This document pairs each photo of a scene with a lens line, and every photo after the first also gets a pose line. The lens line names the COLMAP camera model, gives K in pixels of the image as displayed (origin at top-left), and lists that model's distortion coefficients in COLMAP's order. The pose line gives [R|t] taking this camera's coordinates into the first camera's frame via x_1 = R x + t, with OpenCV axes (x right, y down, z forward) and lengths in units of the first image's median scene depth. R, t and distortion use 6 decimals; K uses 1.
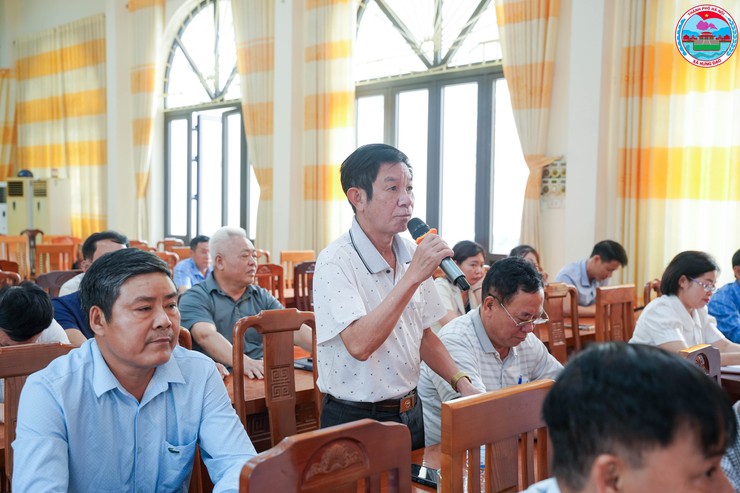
lens RADIAL K [[831.0, 0, 370.0], [0, 831.0, 246.5], [0, 0, 1]] dist [0.038626, 0.261622]
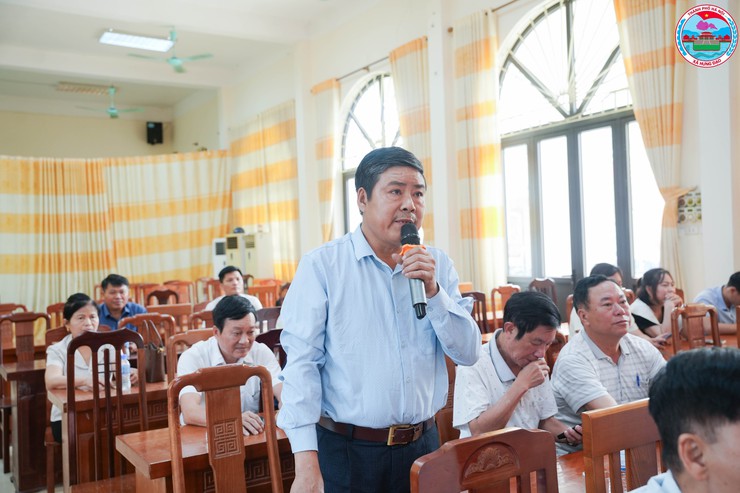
lens RADIAL K [[717.1, 0, 370.0], [0, 717.1, 246.5], [0, 0, 1]] dist [0.012897, 0.003899]
pose [[0.977222, -0.051849, -0.205789, 0.002088], [0.042402, 0.997846, -0.050059, -0.000894], [0.207941, 0.040193, 0.977315, -0.006715]]
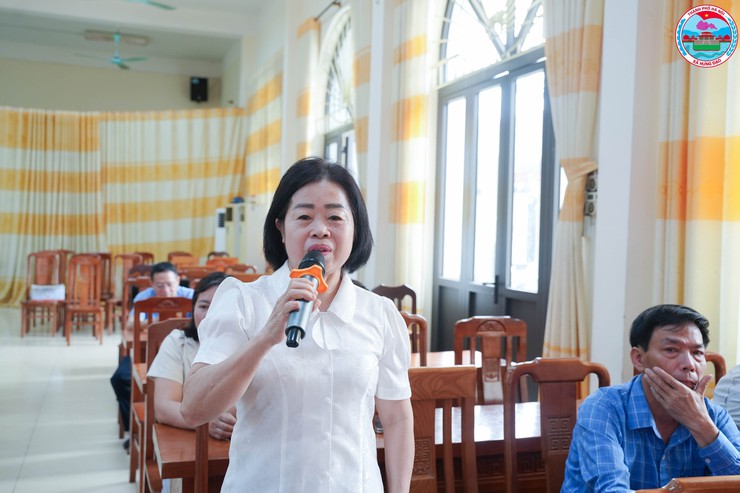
lens RADIAL K [[766.2, 0, 370.0], [0, 766.2, 246.5], [0, 0, 1]] dist [-0.003273, 0.011502]
pose [[0.901560, 0.019779, -0.432202, 0.287748], [-0.034403, 0.999069, -0.026043, -0.011684], [0.431284, 0.038348, 0.901401, 0.308126]]
